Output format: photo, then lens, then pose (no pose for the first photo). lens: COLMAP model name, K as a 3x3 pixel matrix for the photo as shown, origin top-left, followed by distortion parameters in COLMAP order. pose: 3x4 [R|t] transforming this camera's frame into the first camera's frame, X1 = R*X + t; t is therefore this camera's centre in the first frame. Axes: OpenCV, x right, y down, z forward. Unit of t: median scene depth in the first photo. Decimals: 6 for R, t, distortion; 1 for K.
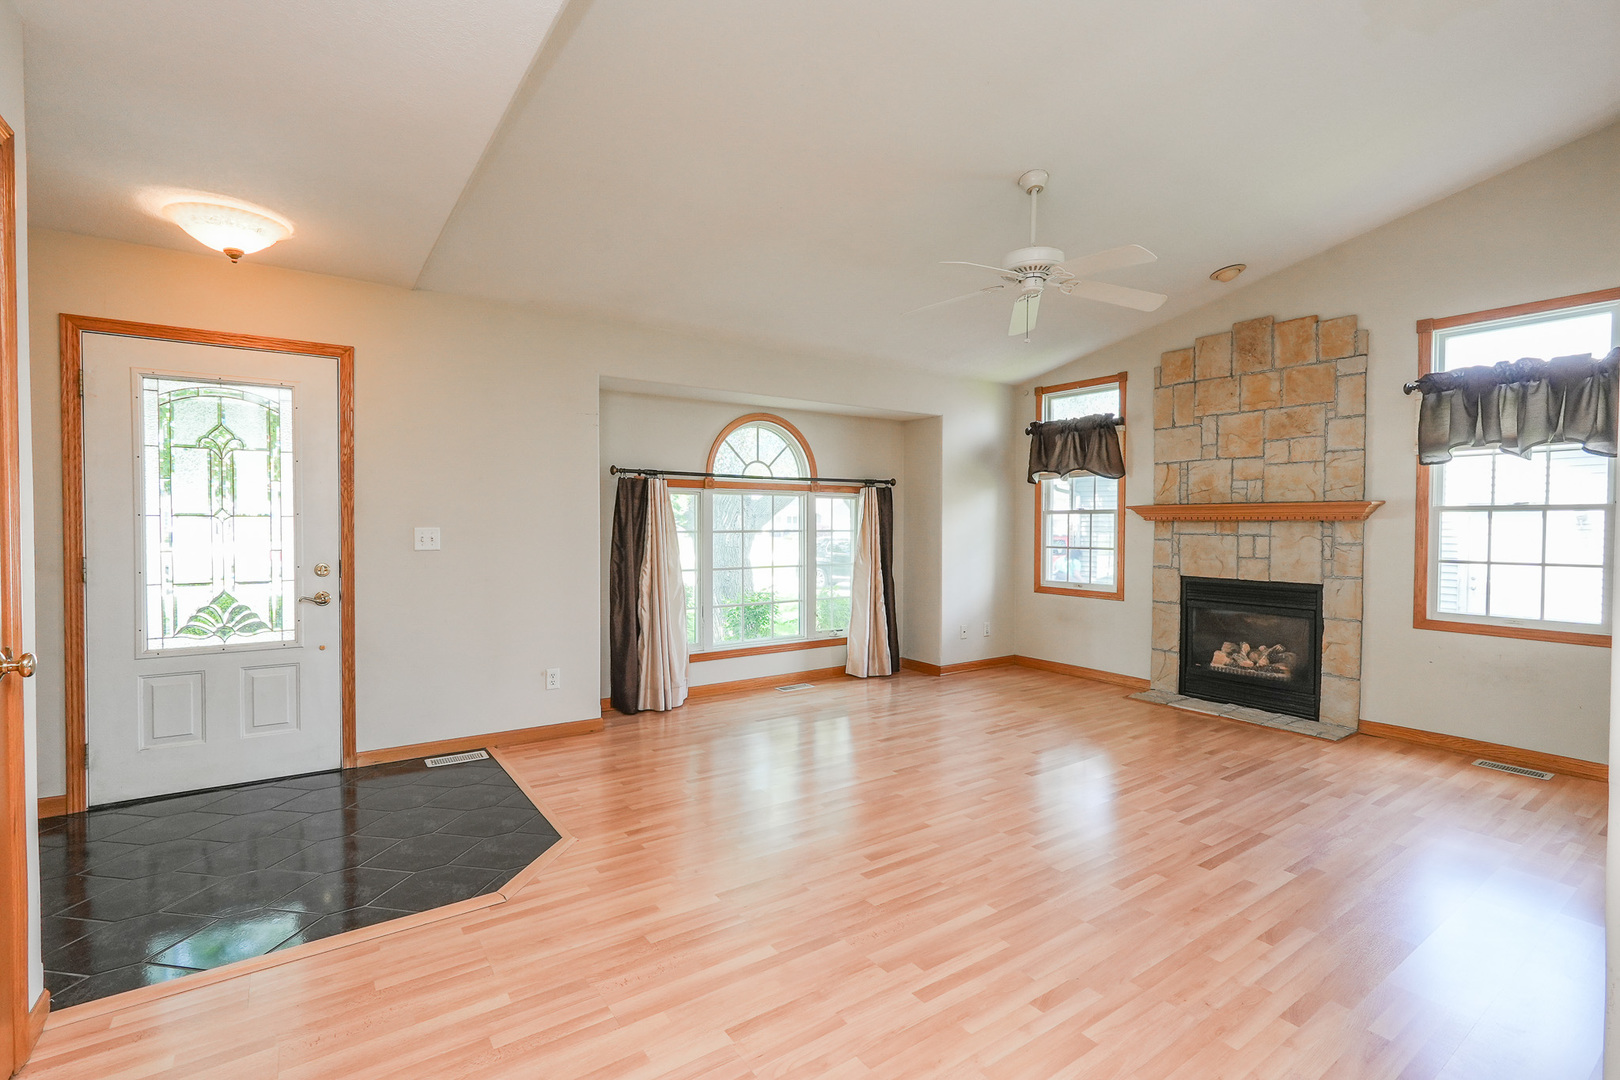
lens RADIAL K [[740.0, 0, 805.2], [0, 740.0, 539.3], [0, 0, 1]] dist [-0.019883, 0.010480]
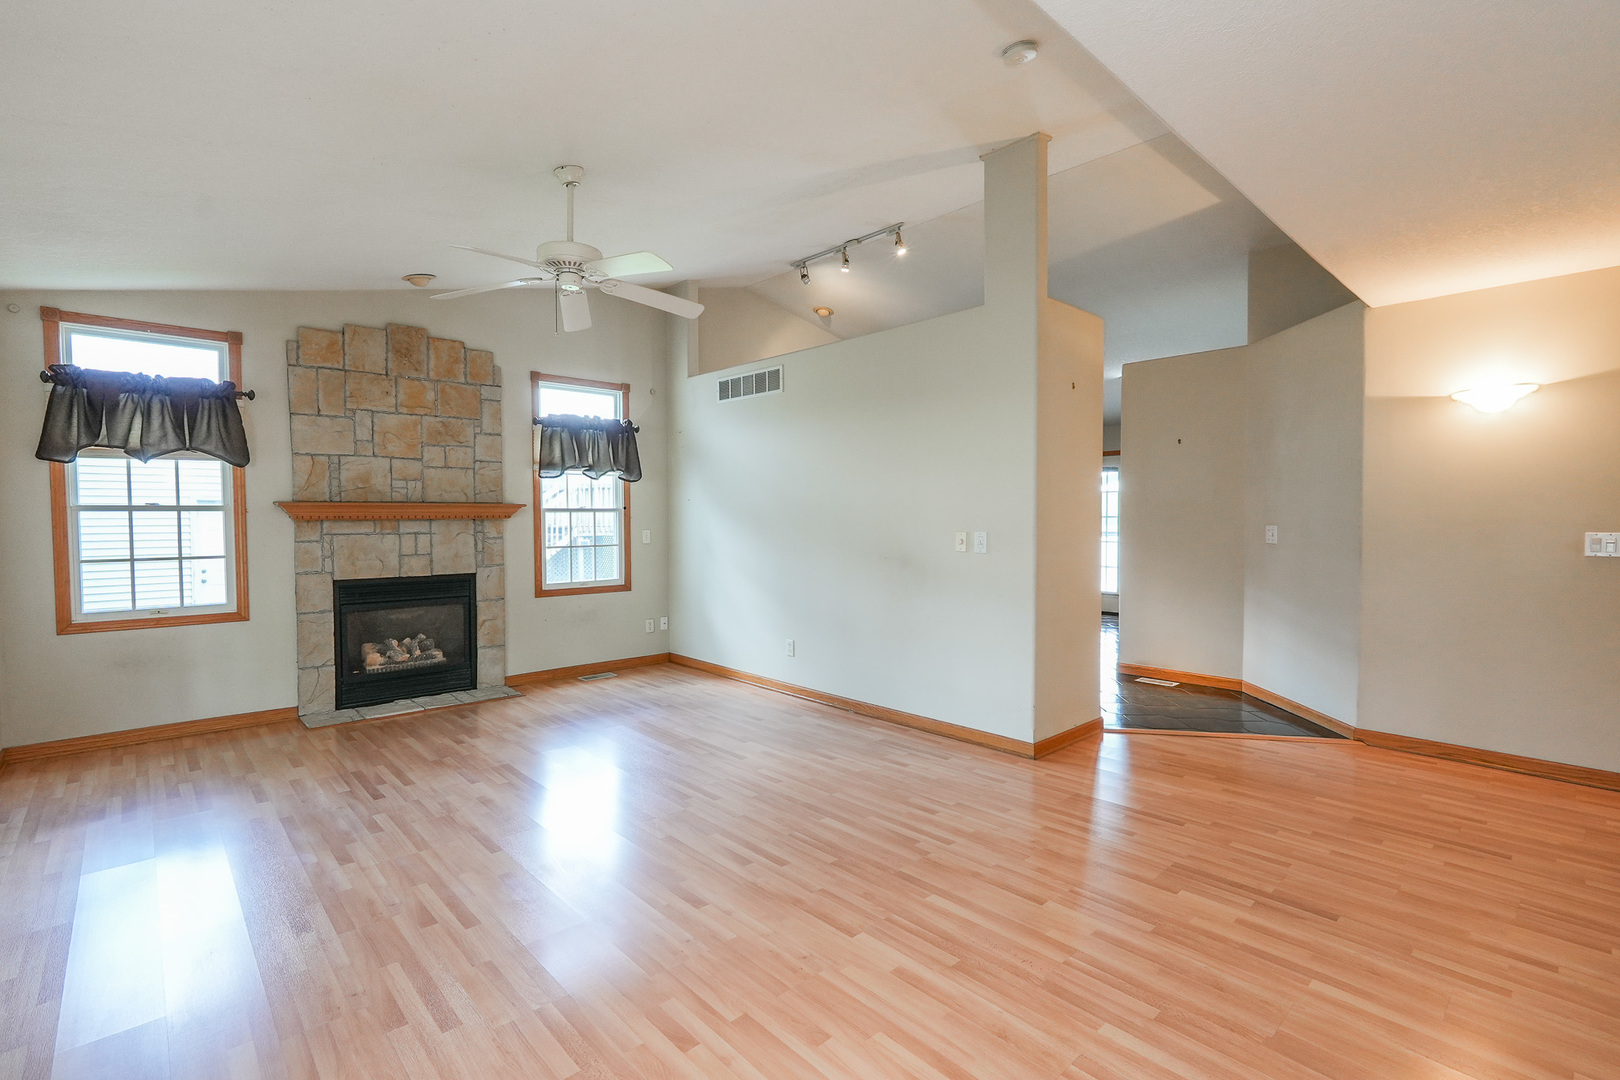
lens RADIAL K [[740.0, 0, 805.2], [0, 740.0, 539.3], [0, 0, 1]] dist [-0.019883, 0.010480]
pose [[-0.133128, -0.032727, 0.990558, -0.495575], [0.025493, 0.999011, 0.036432, -0.020573], [-0.990771, 0.030102, -0.132162, 0.577924]]
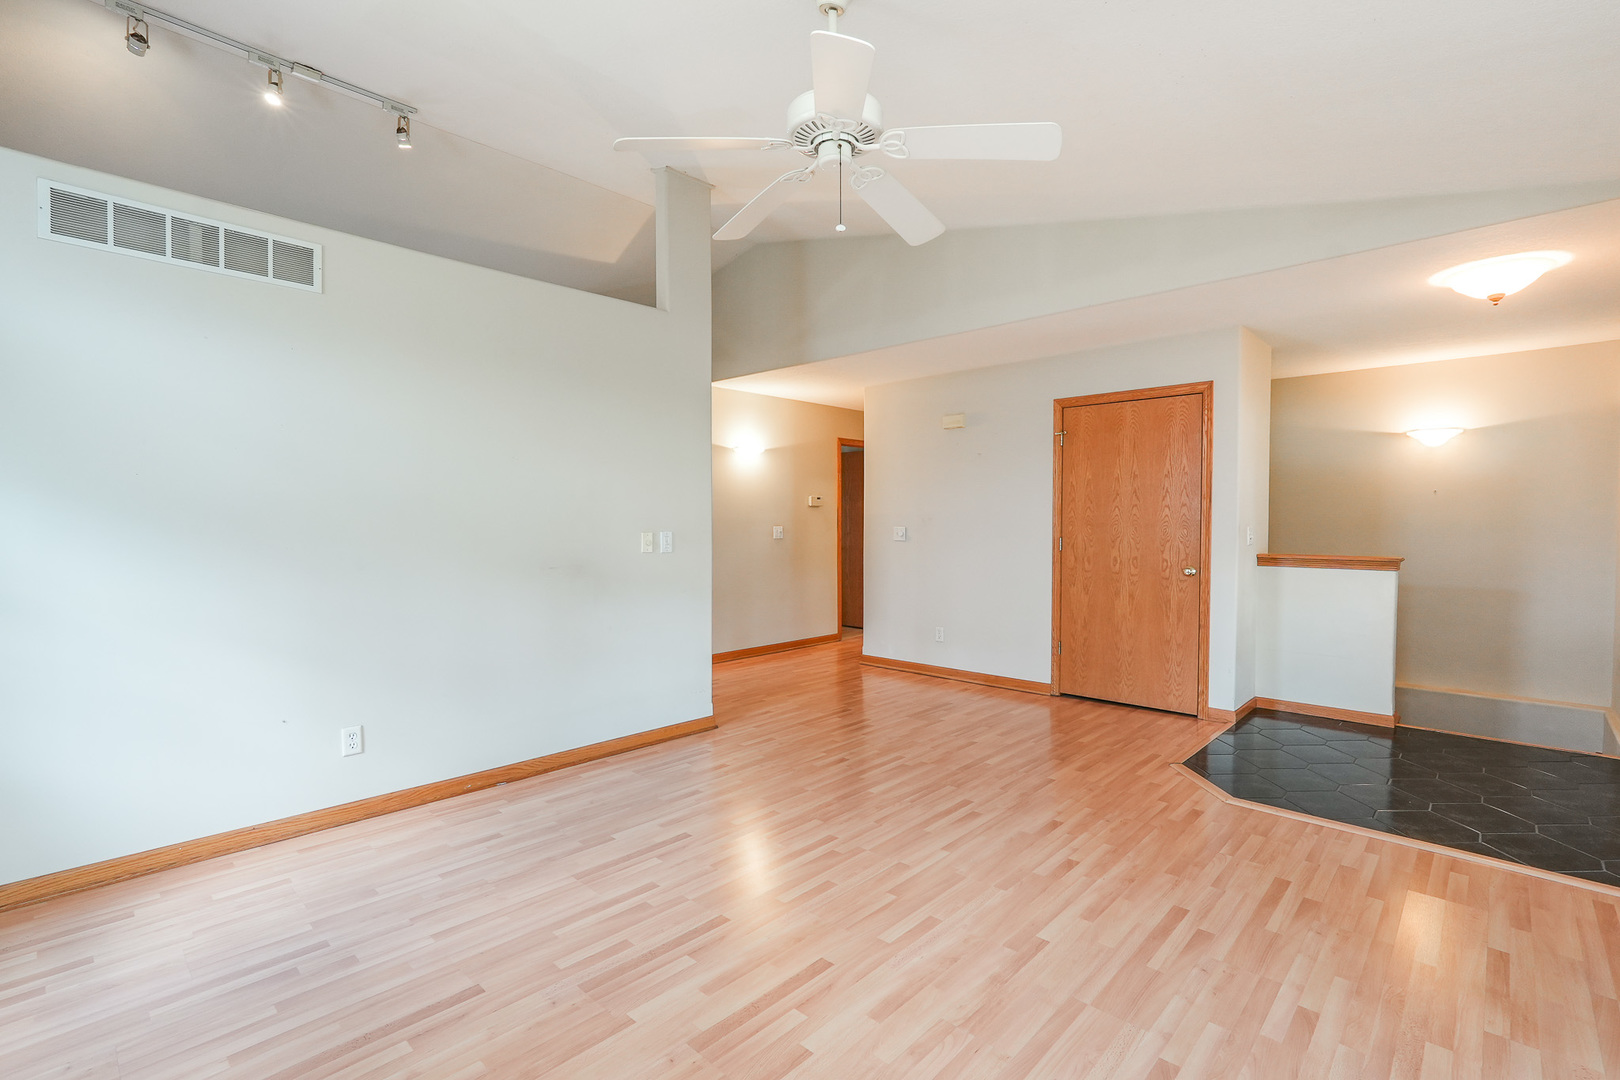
lens RADIAL K [[738.7, 0, 802.8], [0, 738.7, 539.6], [0, 0, 1]] dist [-0.021414, 0.010349]
pose [[-0.980789, 0.001598, -0.195064, 0.320828], [-0.007864, 0.998830, 0.047725, -0.026722], [0.194912, 0.048342, -0.979629, 1.141698]]
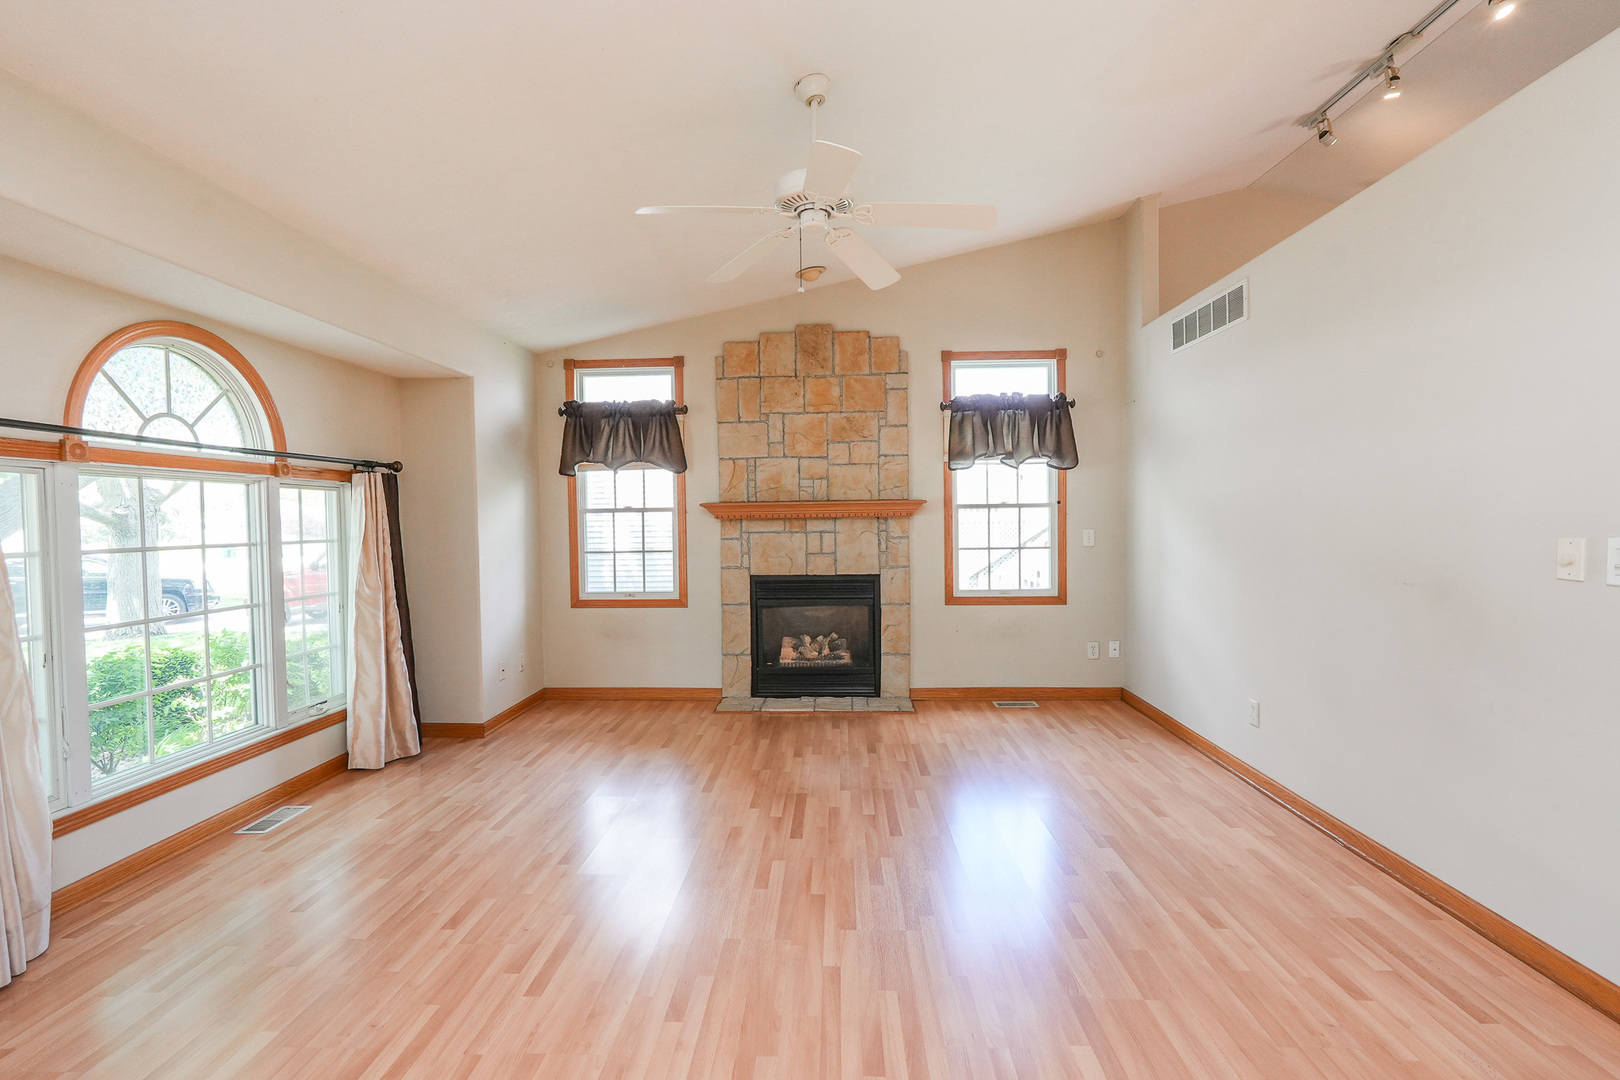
lens RADIAL K [[740.0, 0, 805.2], [0, 740.0, 539.3], [0, 0, 1]] dist [-0.019883, 0.010480]
pose [[0.609525, -0.032209, 0.792112, -0.231719], [0.032428, 0.999351, 0.015683, -0.011898], [-0.792103, 0.016128, 0.610174, 0.370157]]
